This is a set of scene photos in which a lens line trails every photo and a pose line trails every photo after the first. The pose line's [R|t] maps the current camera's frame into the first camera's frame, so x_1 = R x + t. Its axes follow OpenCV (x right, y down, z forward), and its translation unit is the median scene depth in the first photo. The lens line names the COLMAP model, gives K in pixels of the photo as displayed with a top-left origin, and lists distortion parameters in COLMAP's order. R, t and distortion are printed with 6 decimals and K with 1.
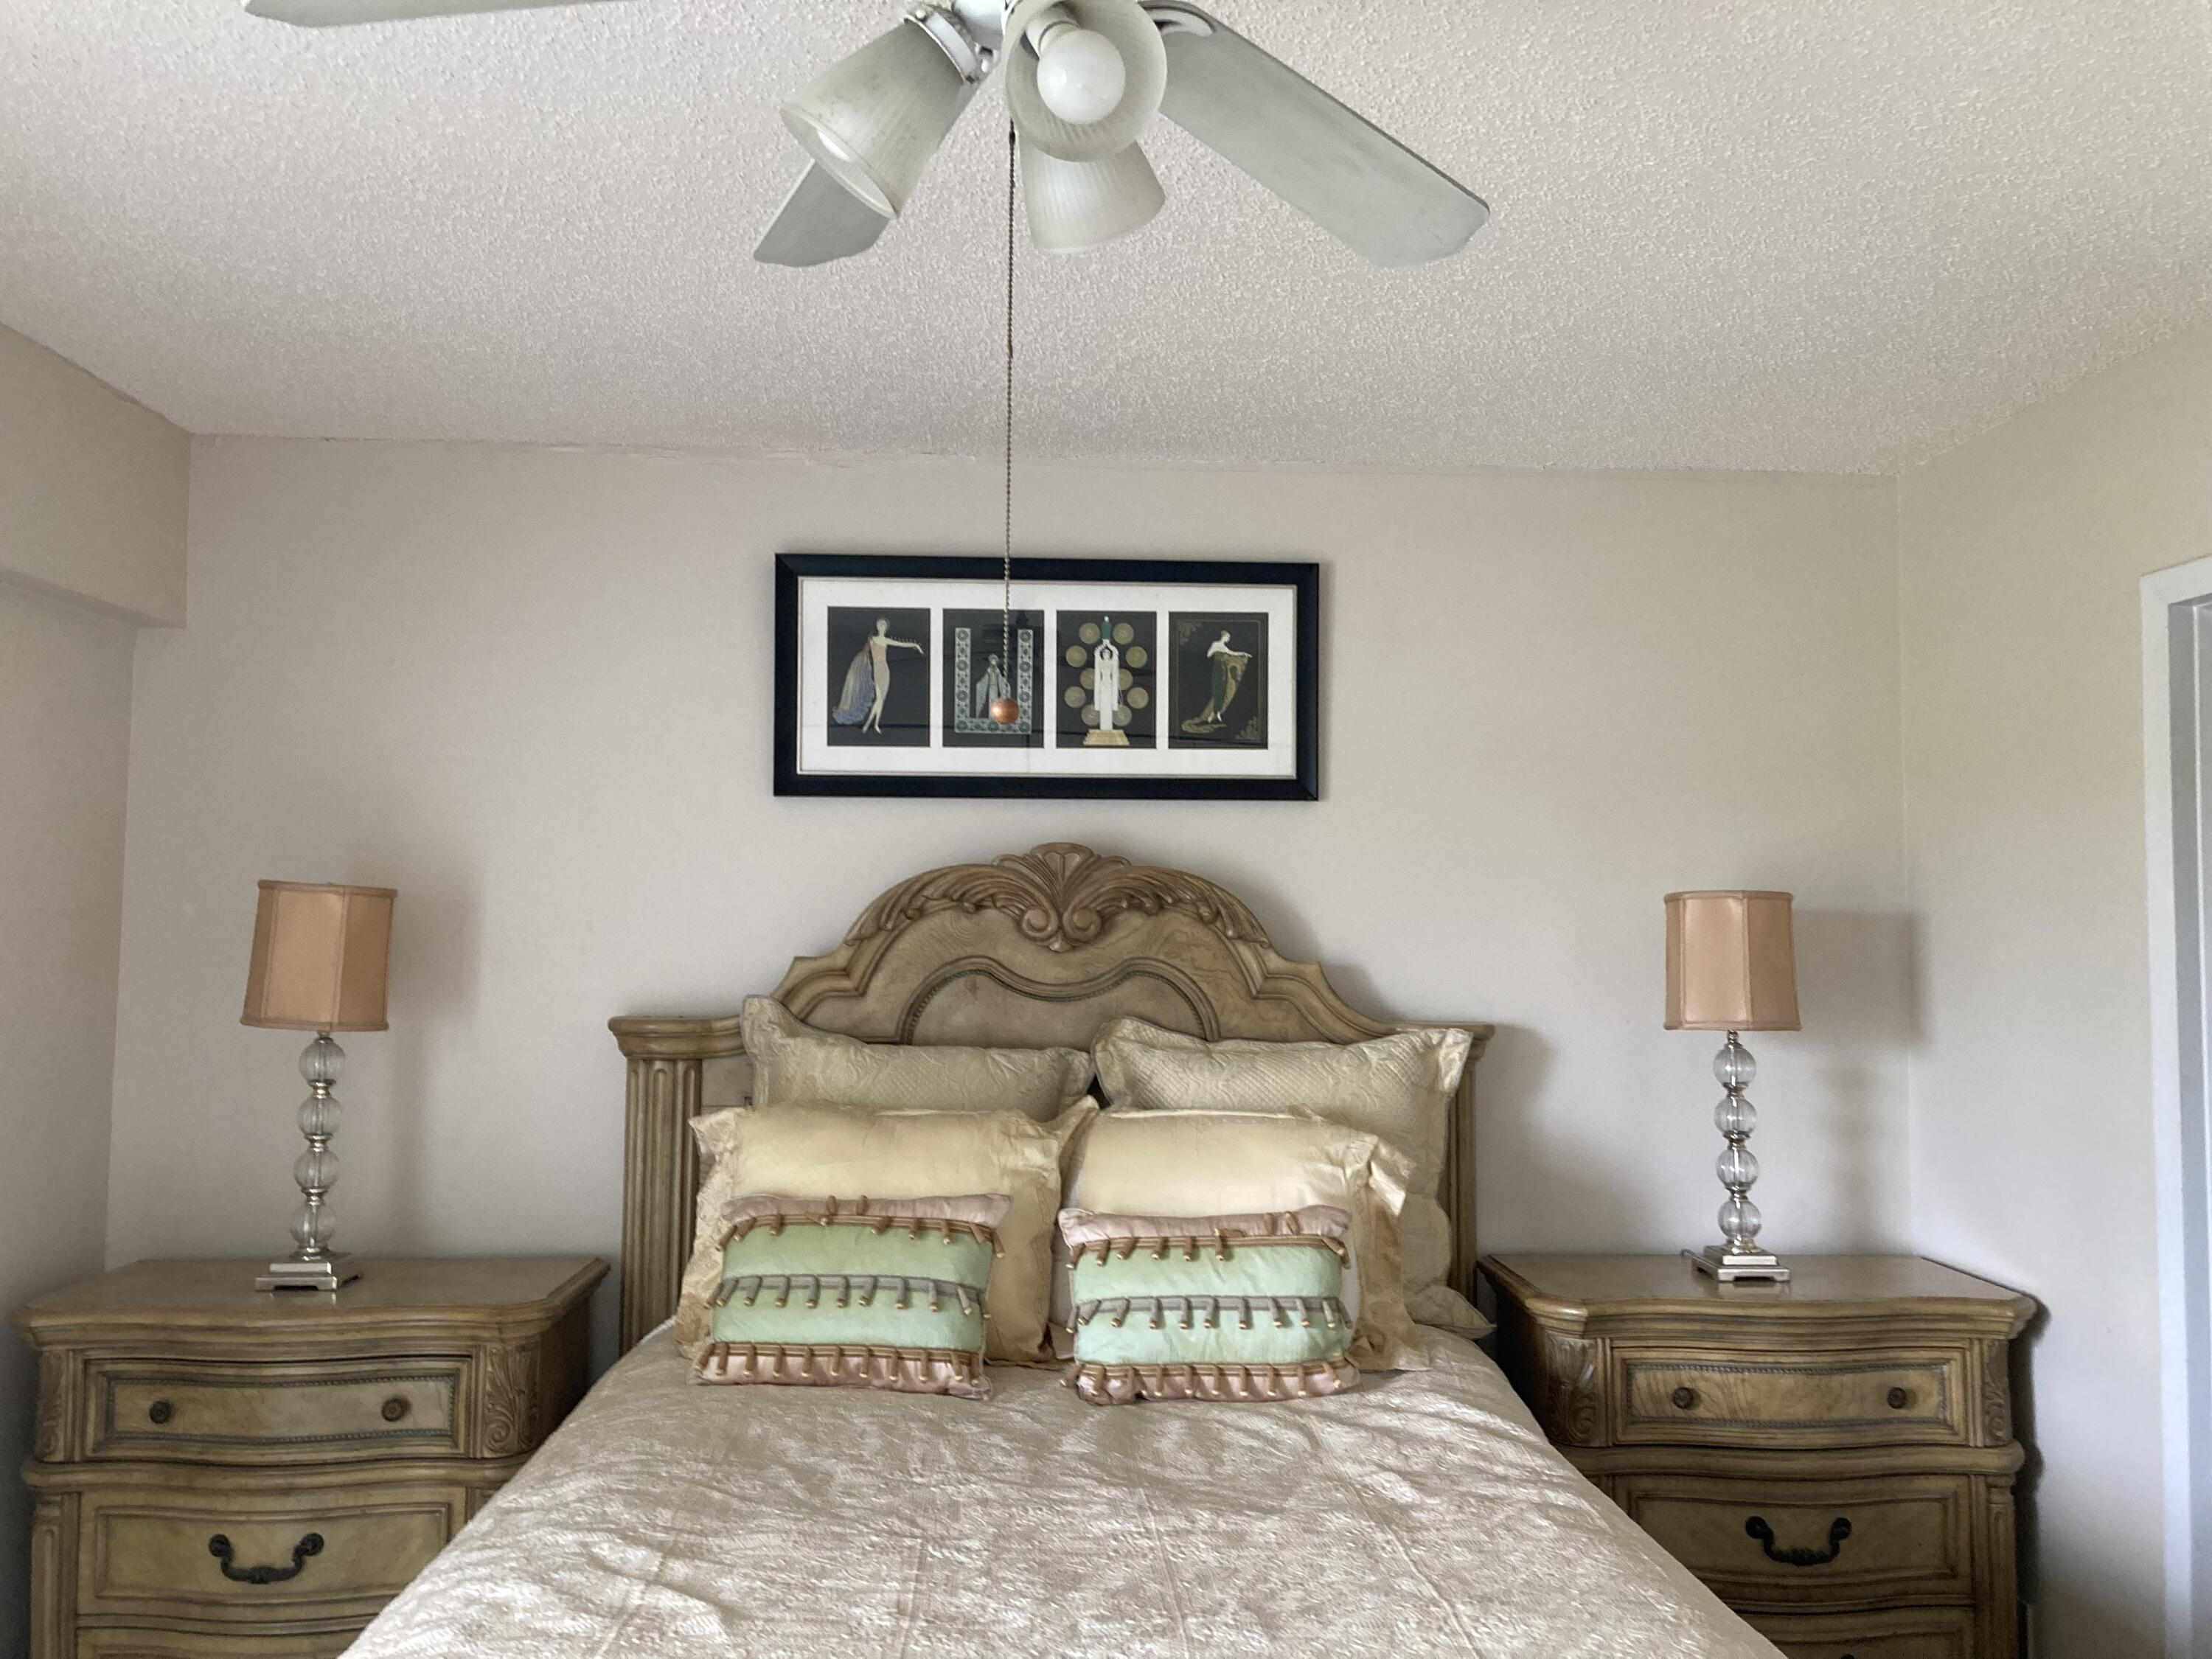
lens RADIAL K [[1785.2, 0, 1120.5], [0, 1785.2, 811.3], [0, 0, 1]] dist [0.016384, -0.002901]
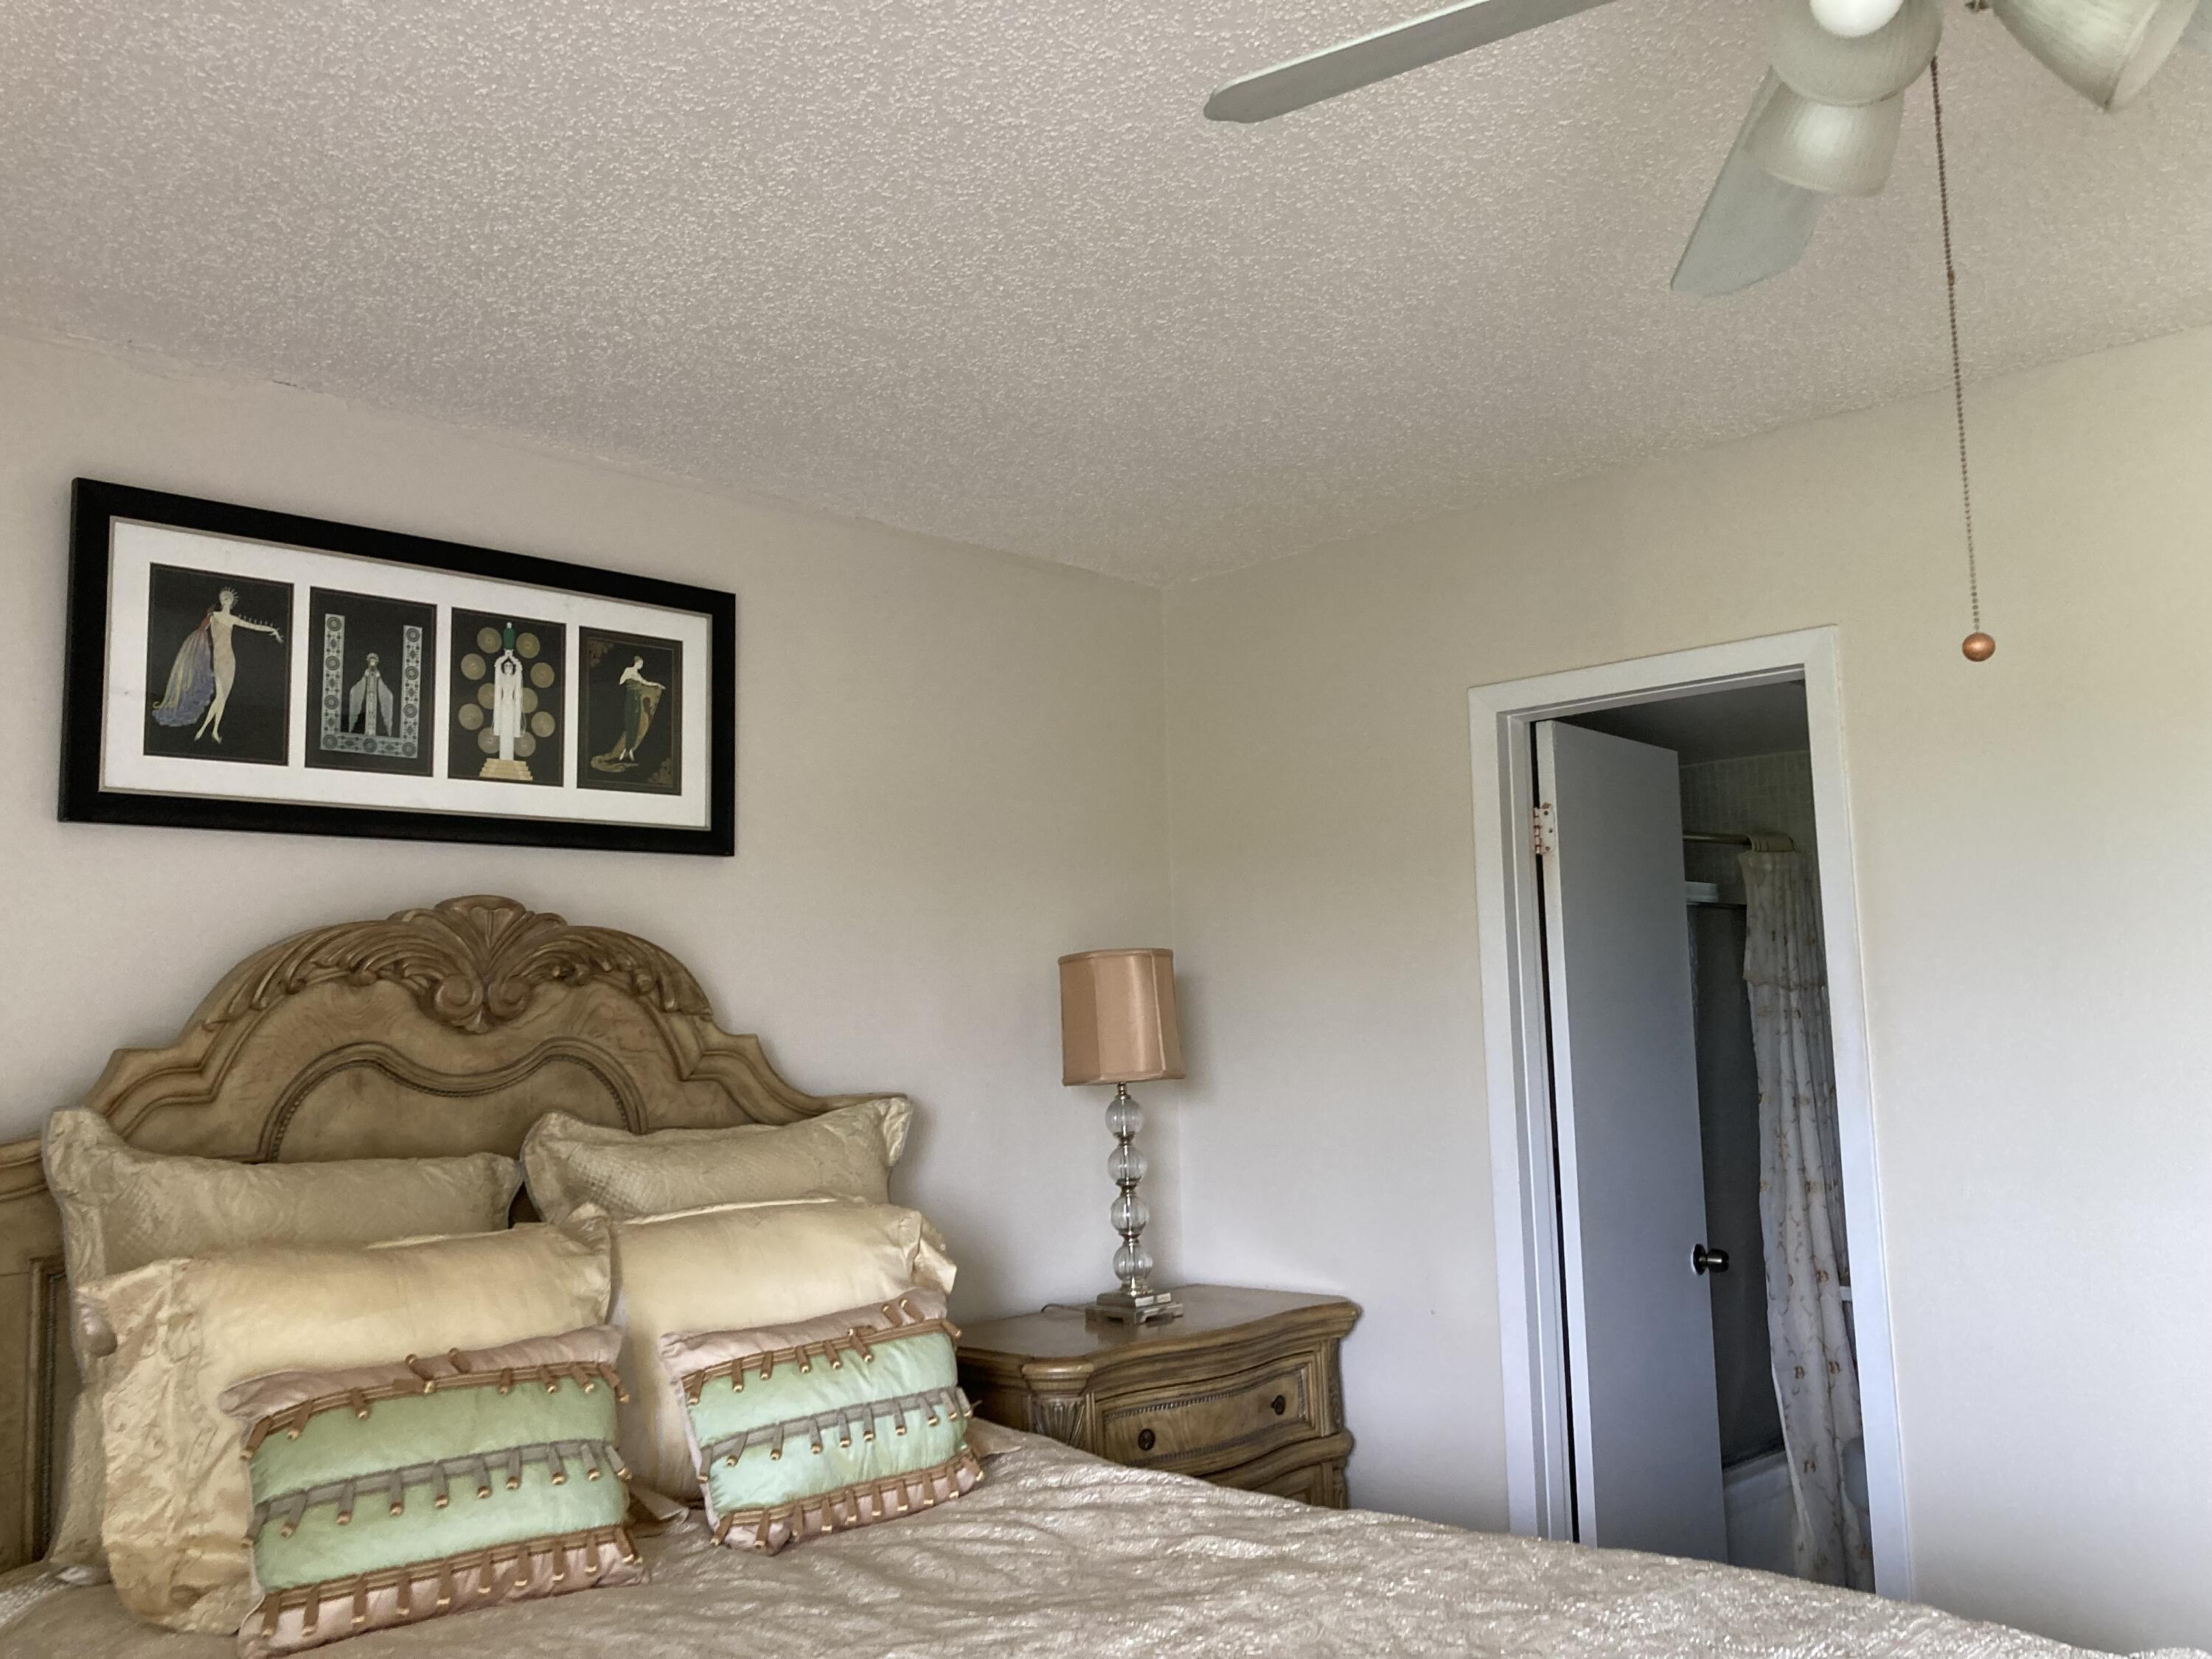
lens RADIAL K [[1854.7, 0, 1106.0], [0, 1854.7, 829.5], [0, 0, 1]] dist [-0.016341, -0.008908]
pose [[0.719998, 0.046437, 0.692421, -0.405428], [-0.004047, 0.998023, -0.062723, 0.038906], [-0.693965, 0.042358, 0.718762, 0.208447]]
